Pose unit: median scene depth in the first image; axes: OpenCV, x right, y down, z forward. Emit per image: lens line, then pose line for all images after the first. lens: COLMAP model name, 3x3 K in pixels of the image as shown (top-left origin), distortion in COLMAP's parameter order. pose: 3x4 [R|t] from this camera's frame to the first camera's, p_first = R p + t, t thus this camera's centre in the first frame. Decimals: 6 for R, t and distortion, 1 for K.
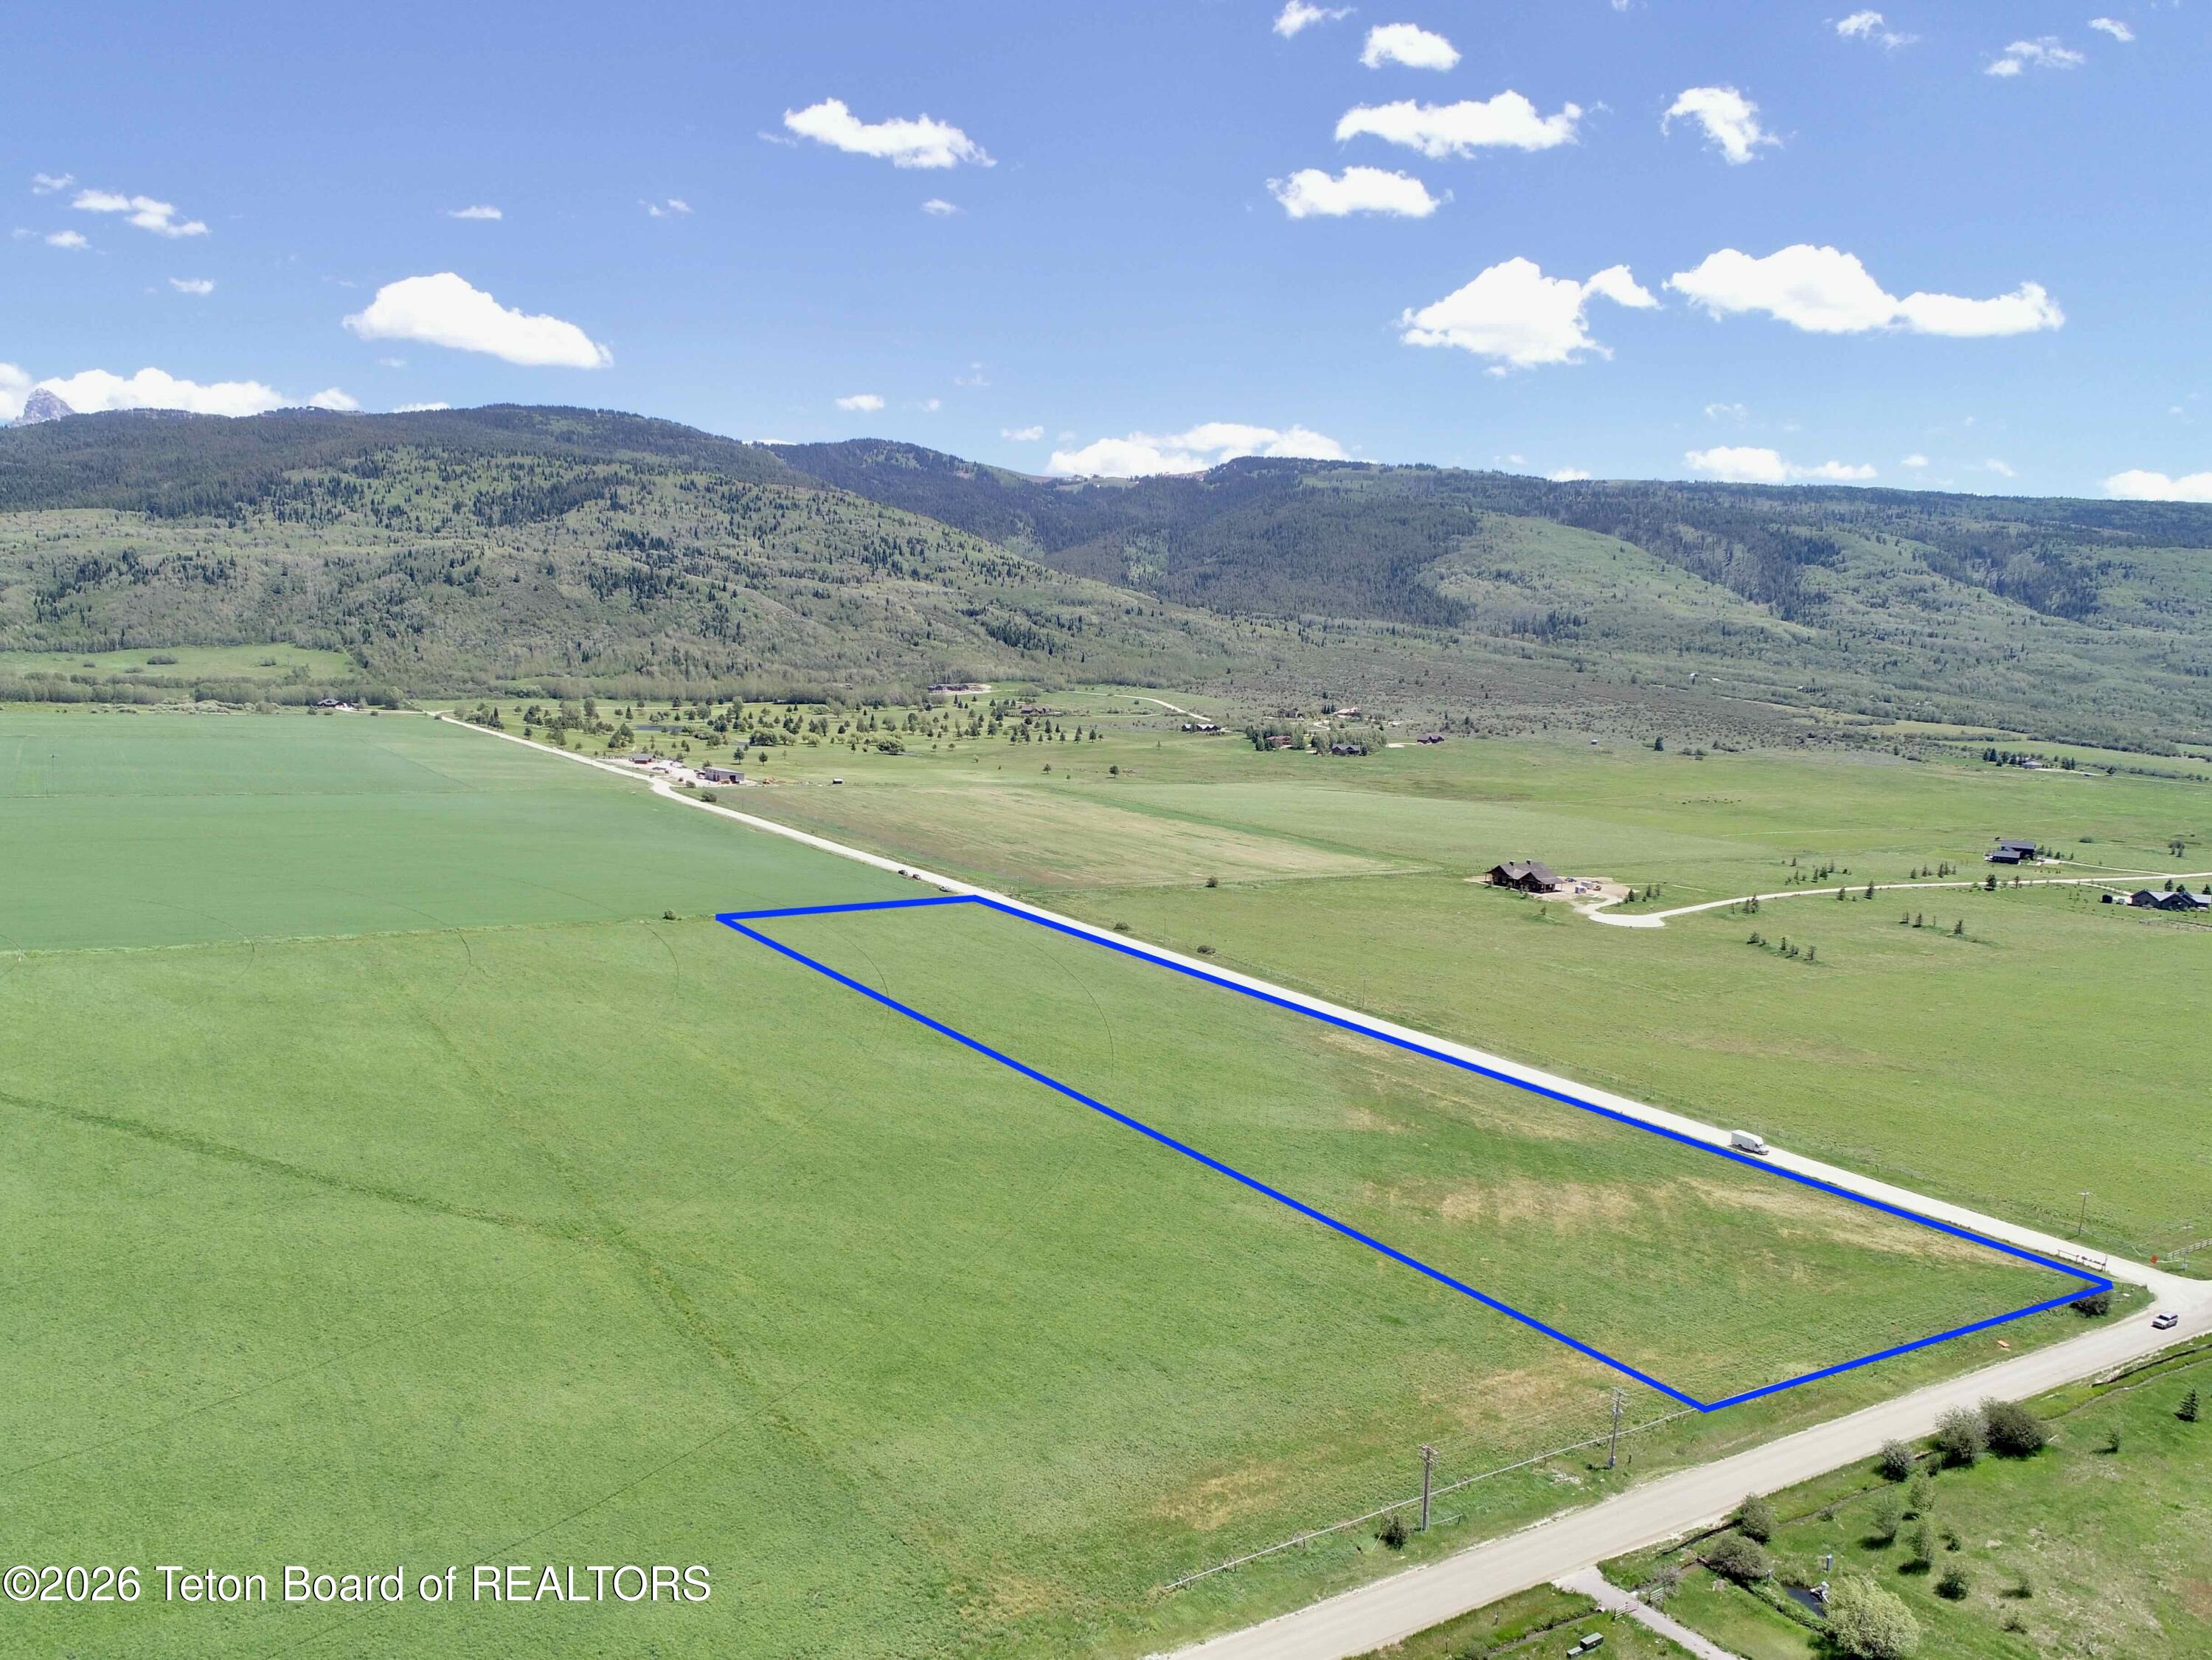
lens RADIAL K [[1658.1, 0, 1096.0], [0, 1658.1, 825.7], [0, 0, 1]] dist [0.003240, -0.005622]
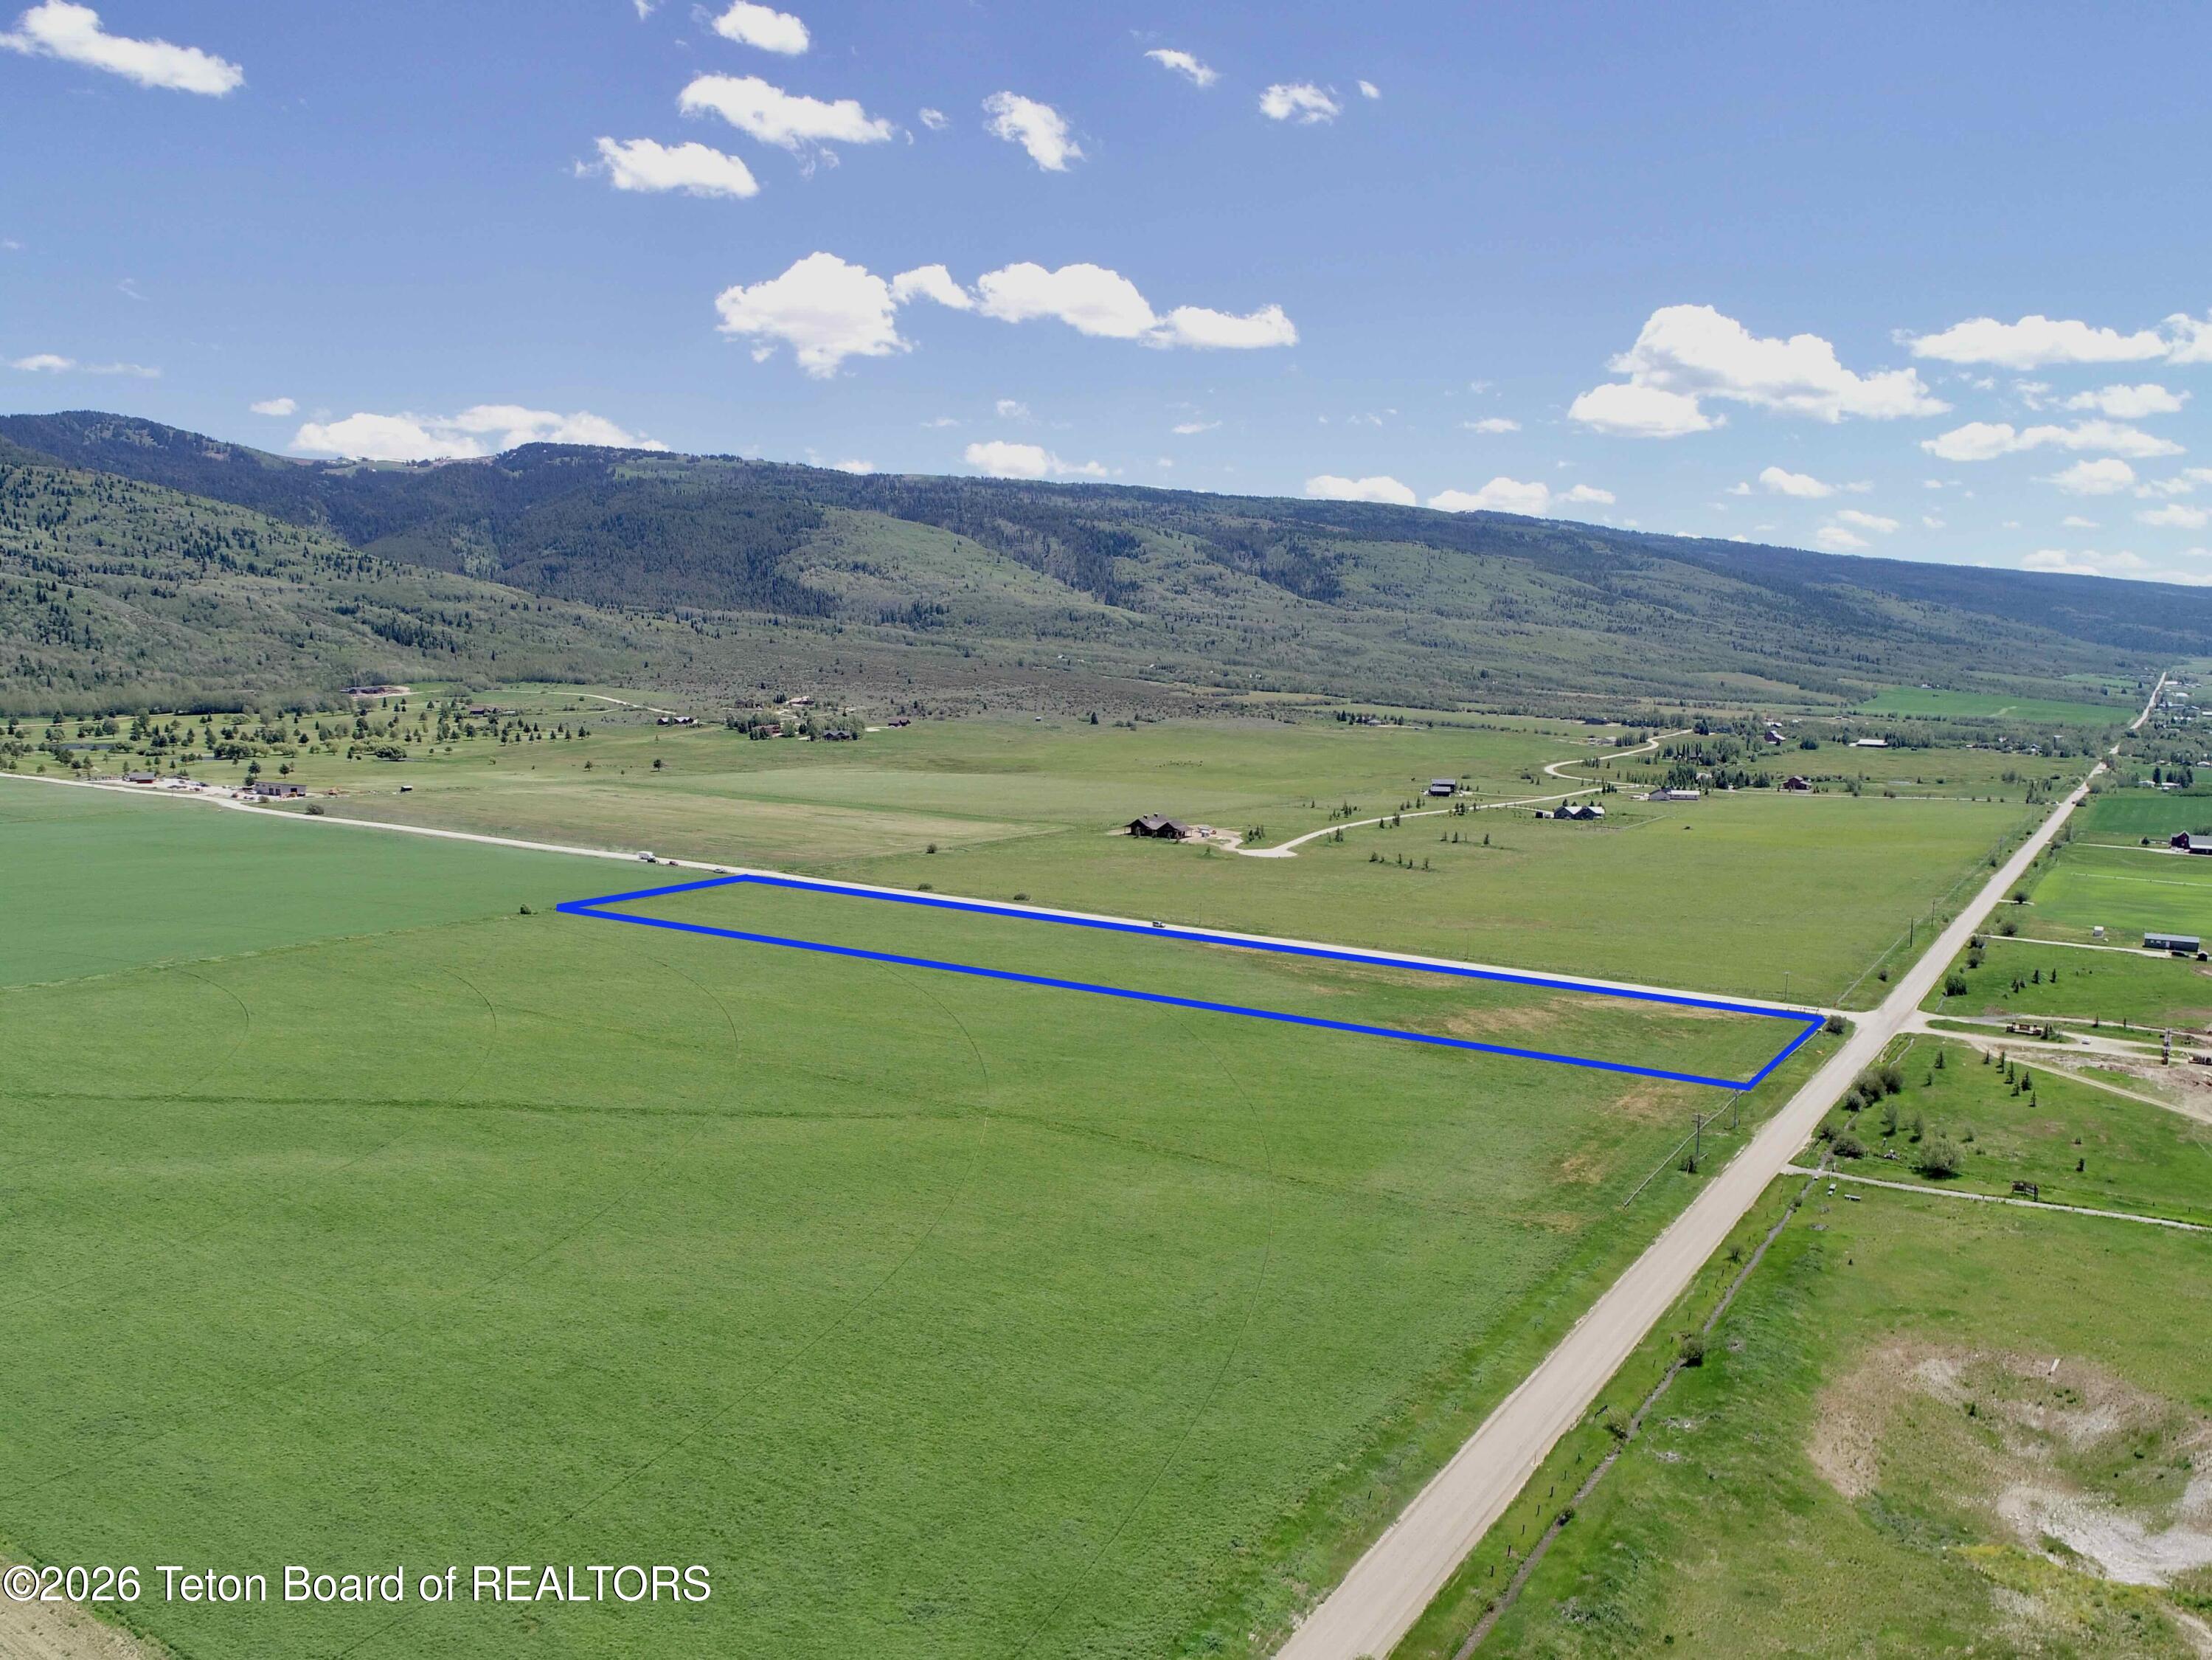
lens RADIAL K [[1658.1, 0, 1094.0], [0, 1658.1, 827.5], [0, 0, 1]] dist [0.003240, -0.005622]
pose [[0.911242, -0.068106, 0.406202, -0.081988], [0.065129, 0.997652, 0.021167, 0.000812], [-0.406690, 0.007167, 0.913538, -0.023067]]
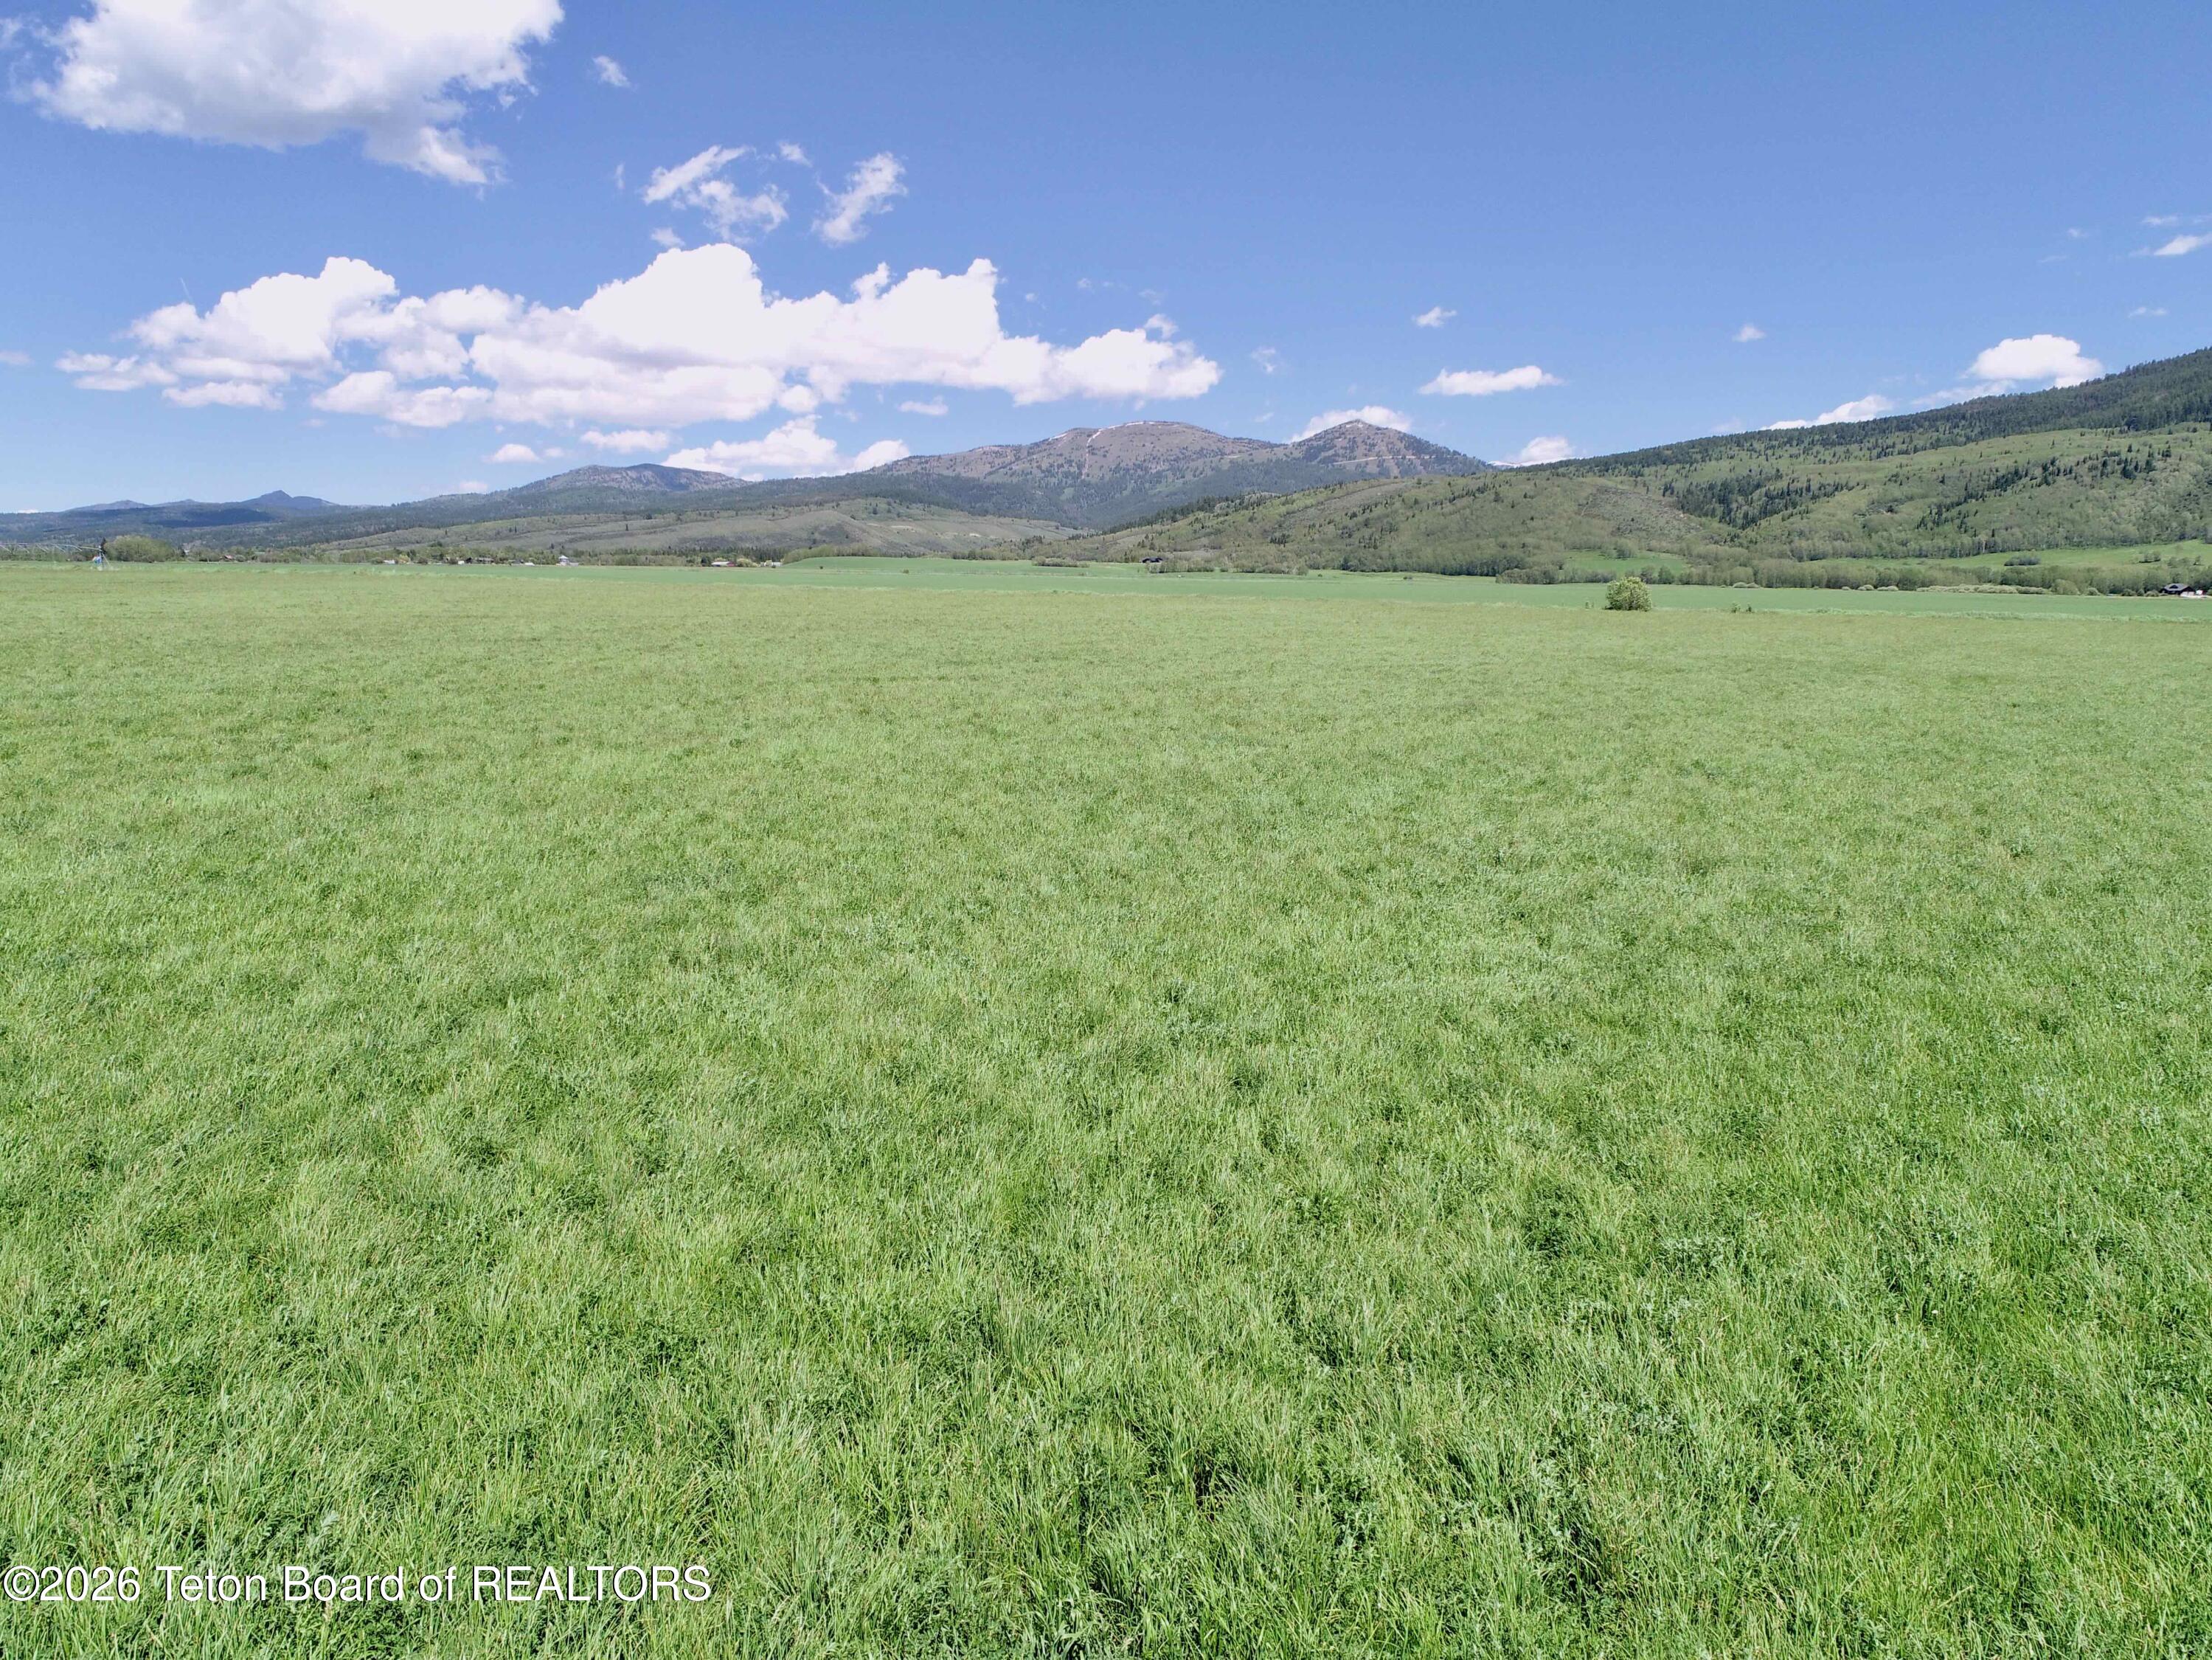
lens RADIAL K [[1658.1, 0, 1103.1], [0, 1658.1, 833.6], [0, 0, 1]] dist [0.003240, -0.005622]
pose [[0.430714, 0.102887, -0.896604, -0.001837], [-0.098397, 0.992911, 0.066671, 0.020091], [0.897108, 0.059507, 0.437785, 0.180299]]
